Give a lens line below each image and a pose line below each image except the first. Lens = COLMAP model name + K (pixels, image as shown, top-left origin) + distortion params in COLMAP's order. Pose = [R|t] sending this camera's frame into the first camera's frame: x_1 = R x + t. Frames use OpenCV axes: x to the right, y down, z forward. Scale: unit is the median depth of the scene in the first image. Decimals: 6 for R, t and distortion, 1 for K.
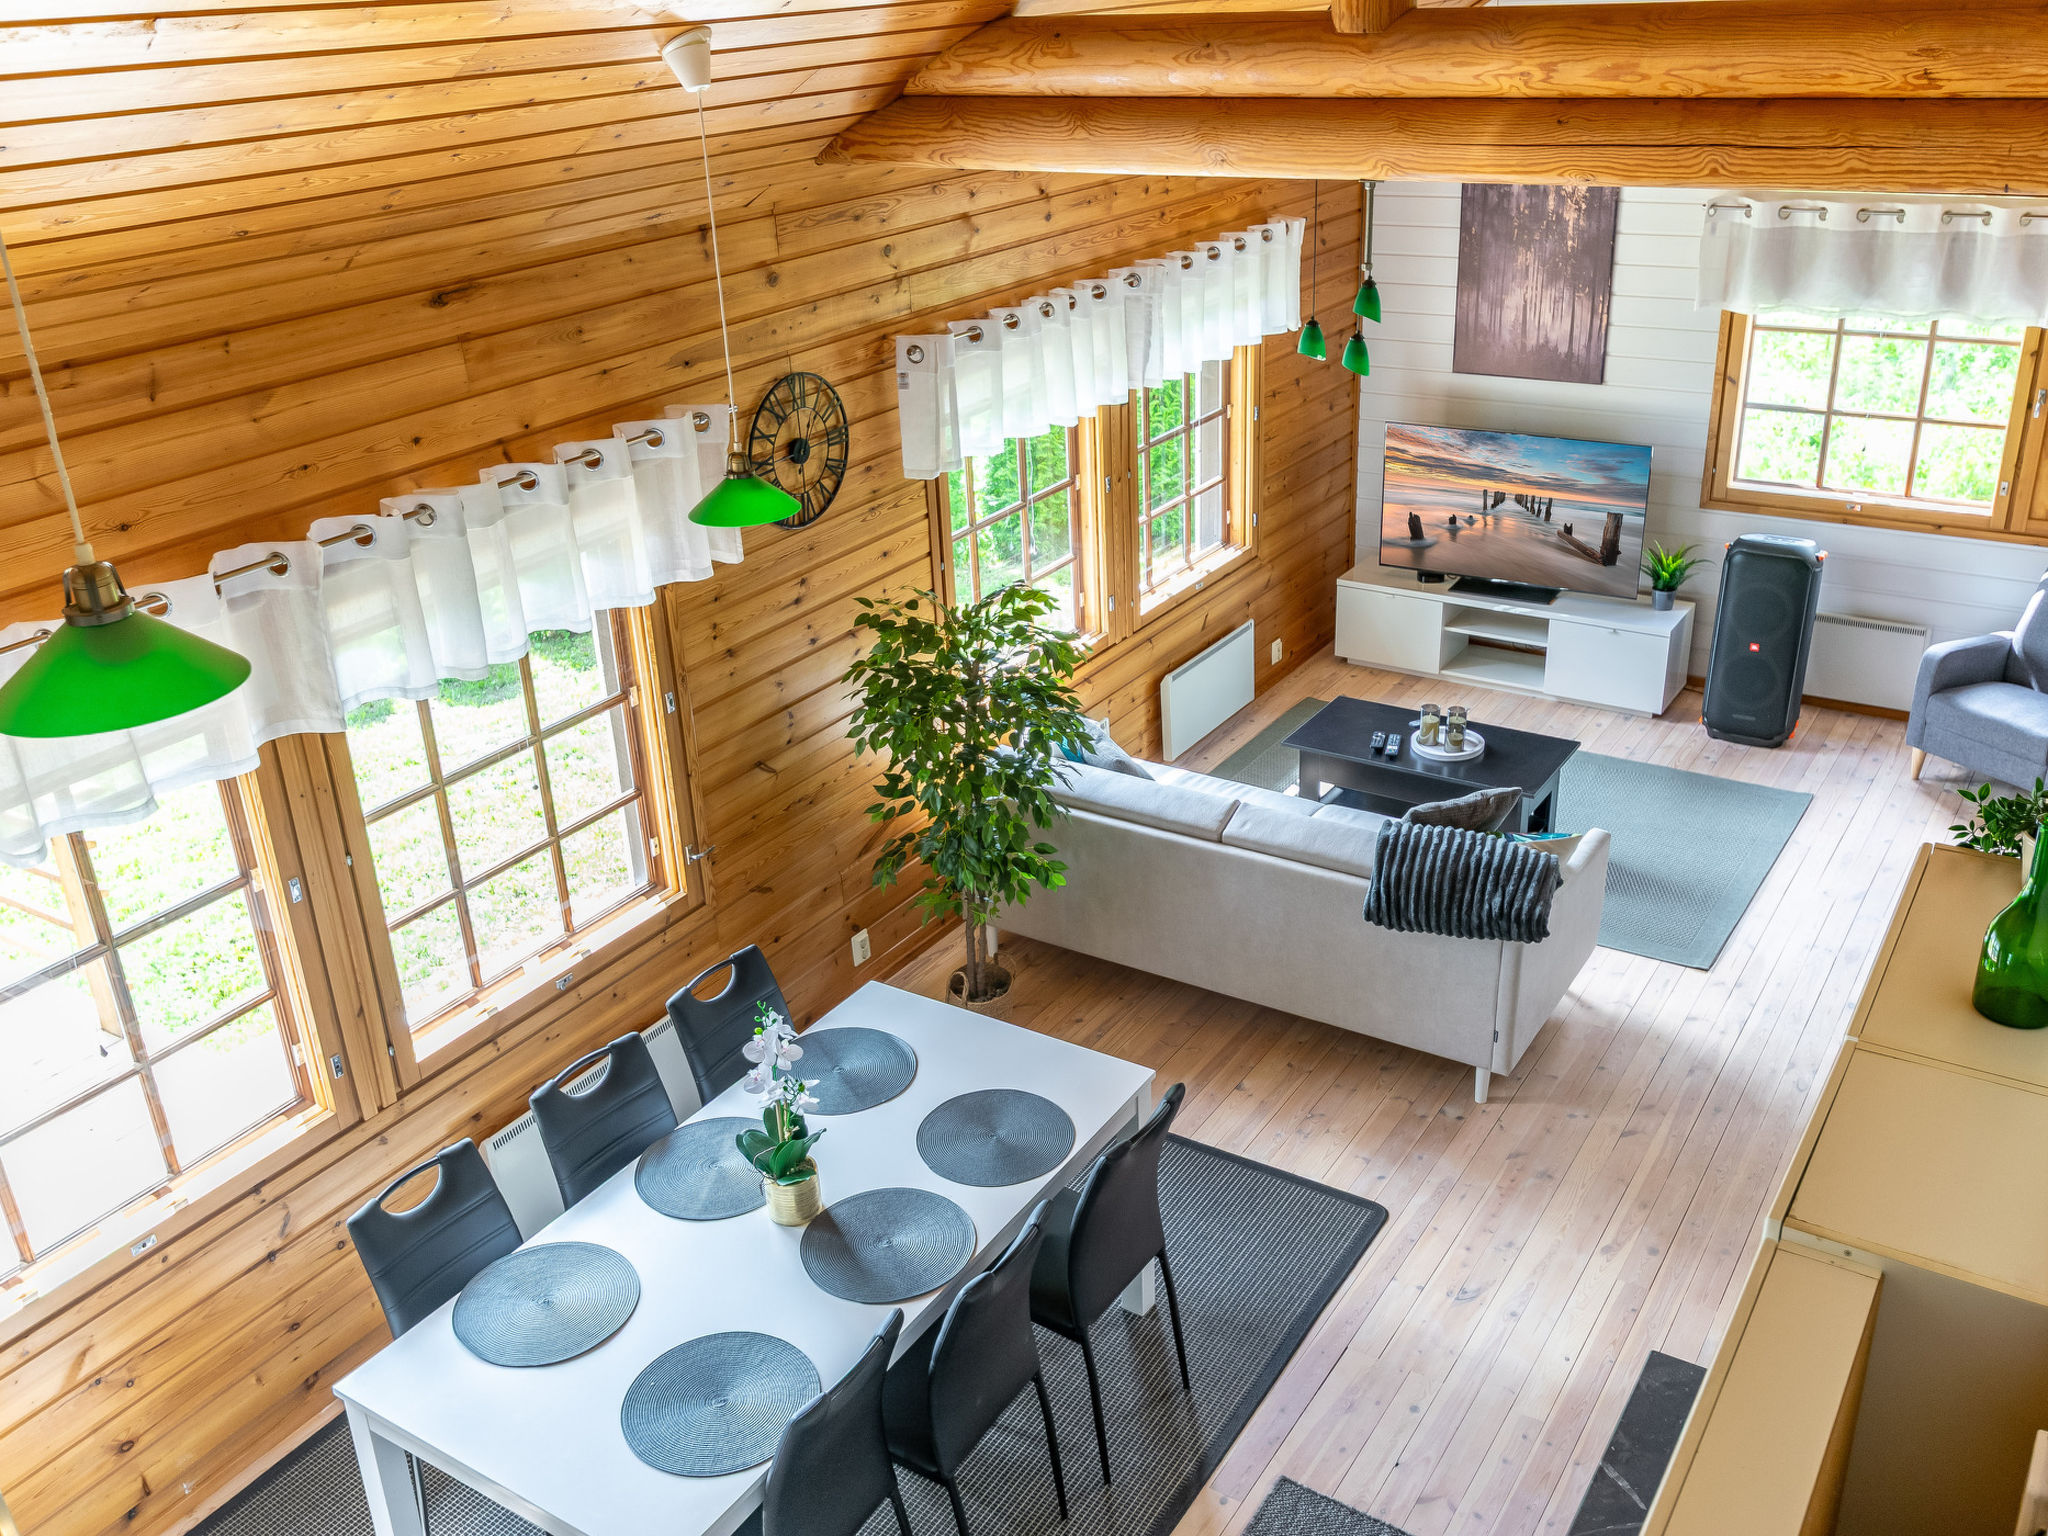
lens RADIAL K [[1770.3, 0, 1025.0], [0, 1770.3, 762.4], [0, 0, 1]] dist [-0.003142, -0.002313]
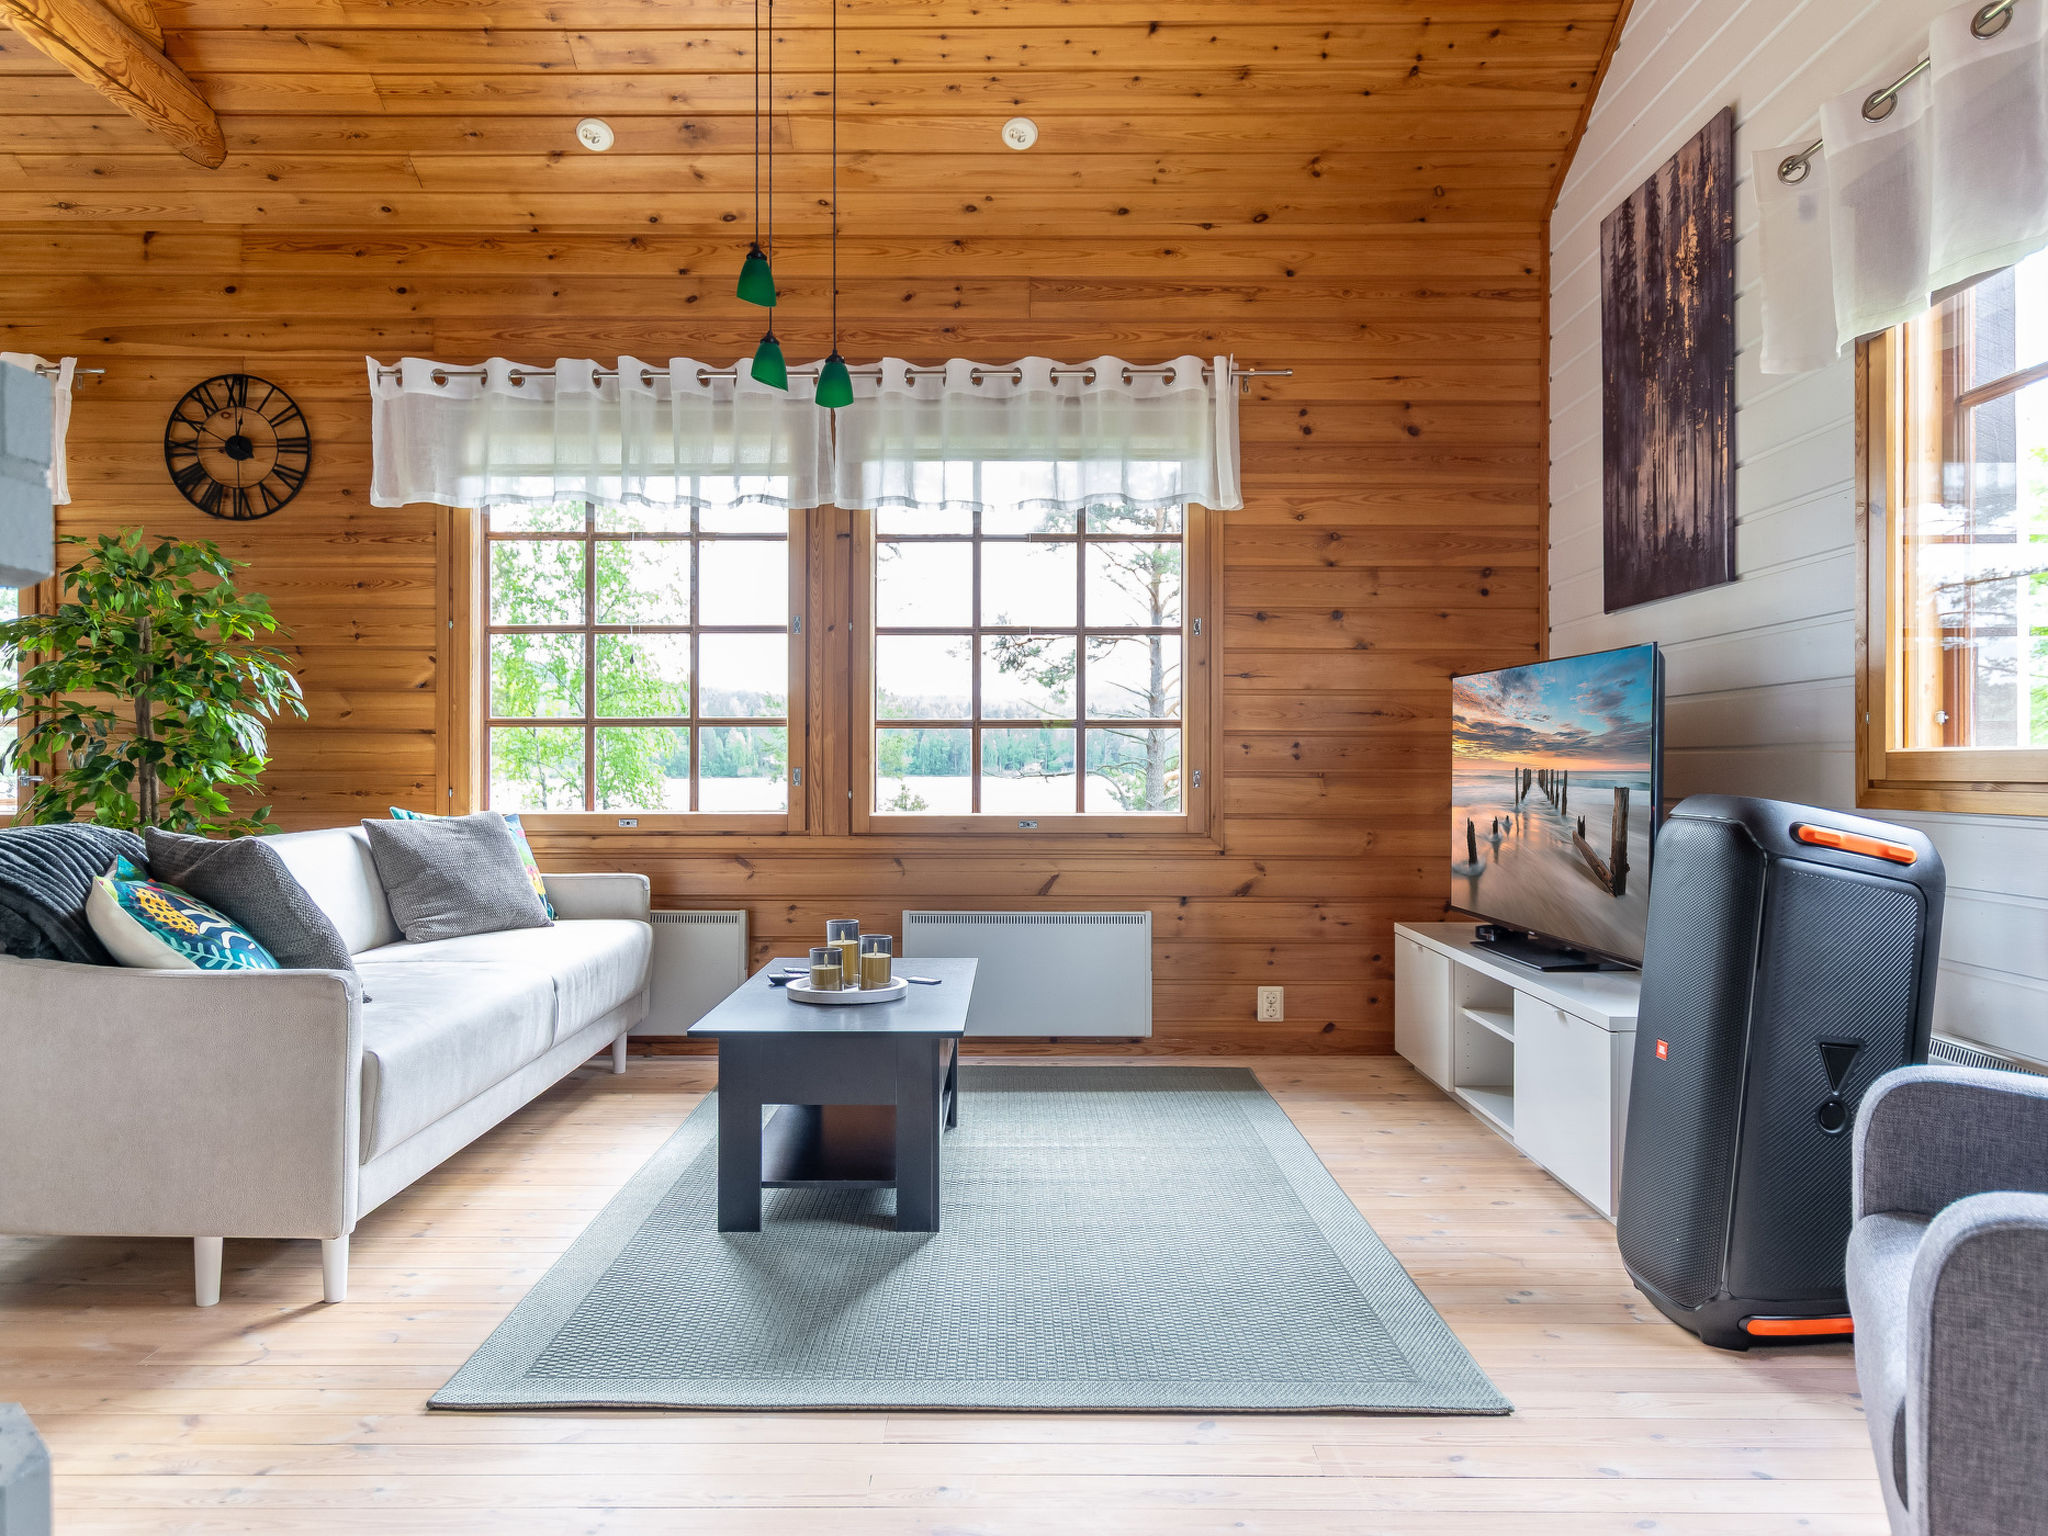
lens RADIAL K [[1402.3, 0, 1014.0], [0, 1402.3, 767.3], [0, 0, 1]] dist [0.006120, 0.002039]
pose [[0.547775, 0.047961, -0.835250, 0.562396], [-0.370731, 0.908900, -0.190944, -0.007096], [0.750000, 0.414248, 0.515653, 0.657301]]
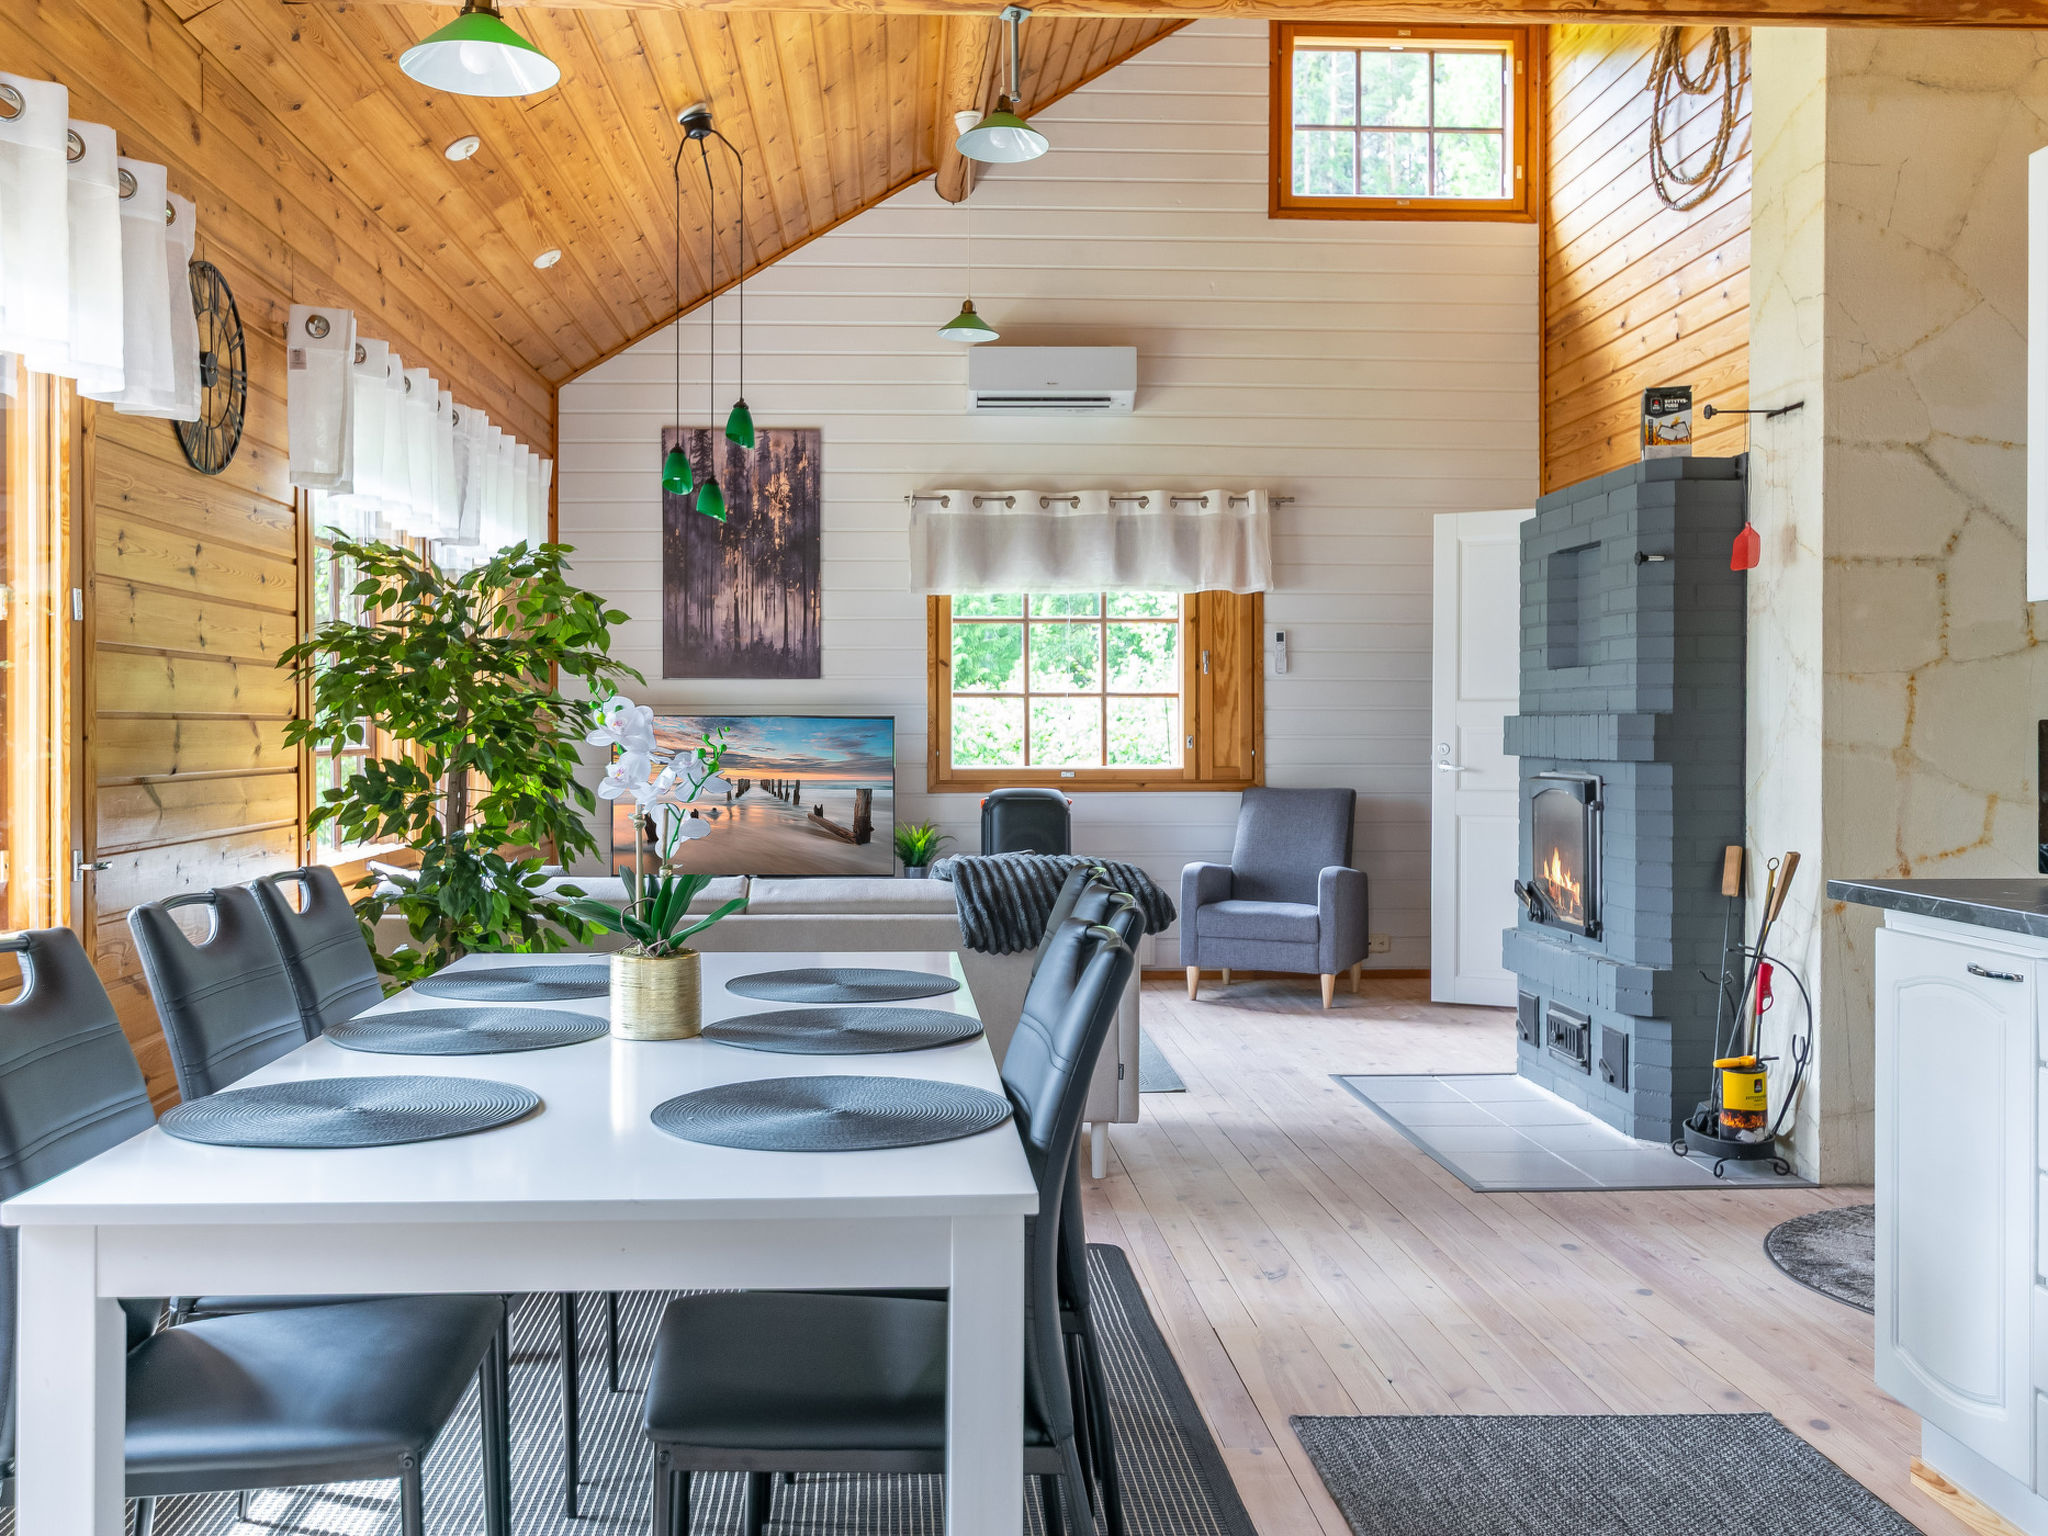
lens RADIAL K [[1812.3, 0, 977.0], [0, 1812.3, 756.8], [0, 0, 1]] dist [-0.024884, -0.002607]
pose [[0.813740, 0.030088, 0.580449, -0.194110], [0.207481, 0.917826, -0.338448, 0.191776], [-0.542935, 0.395841, 0.740629, 0.216619]]
